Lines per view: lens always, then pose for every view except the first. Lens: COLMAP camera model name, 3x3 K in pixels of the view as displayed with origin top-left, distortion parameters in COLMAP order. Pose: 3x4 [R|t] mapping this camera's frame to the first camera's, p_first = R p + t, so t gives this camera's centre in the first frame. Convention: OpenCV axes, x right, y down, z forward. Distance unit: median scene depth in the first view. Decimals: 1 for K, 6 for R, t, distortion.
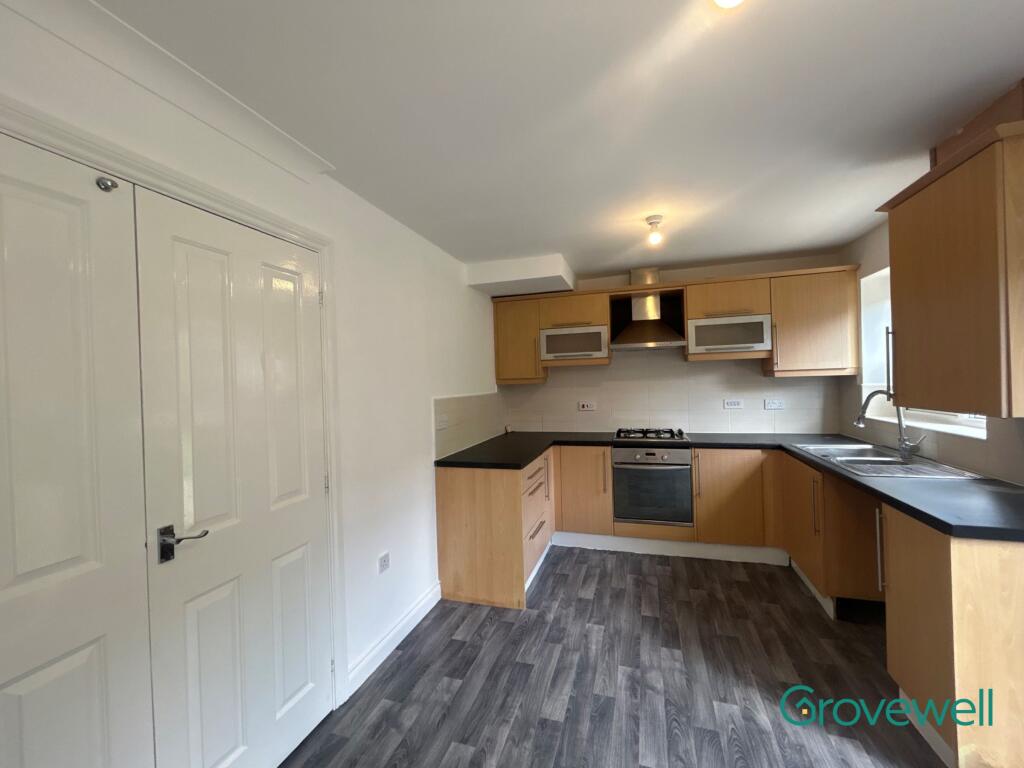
lens RADIAL K [[414.8, 0, 506.5], [0, 414.8, 383.0], [0, 0, 1]] dist [-0.008307, -0.001343]
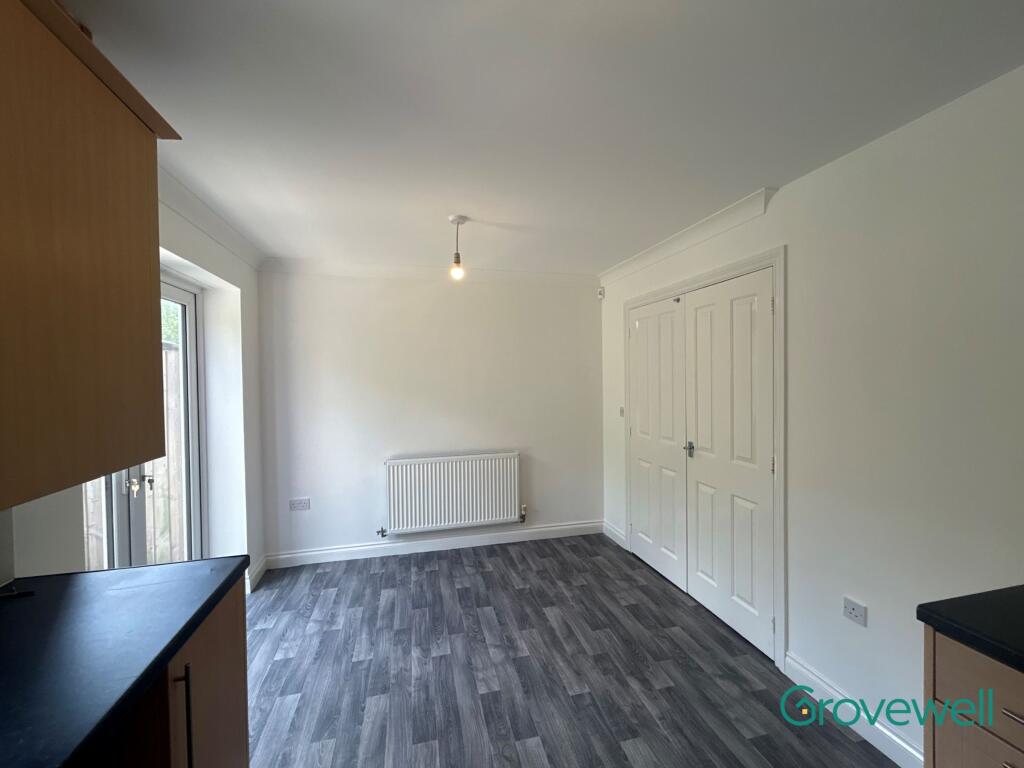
lens RADIAL K [[414.8, 0, 510.2], [0, 414.8, 382.1], [0, 0, 1]] dist [-0.008307, -0.001343]
pose [[-0.846023, 0.054678, -0.530335, 0.858545], [0.039408, 0.998419, 0.040072, -0.062174], [0.531687, 0.013002, -0.846841, 1.904023]]
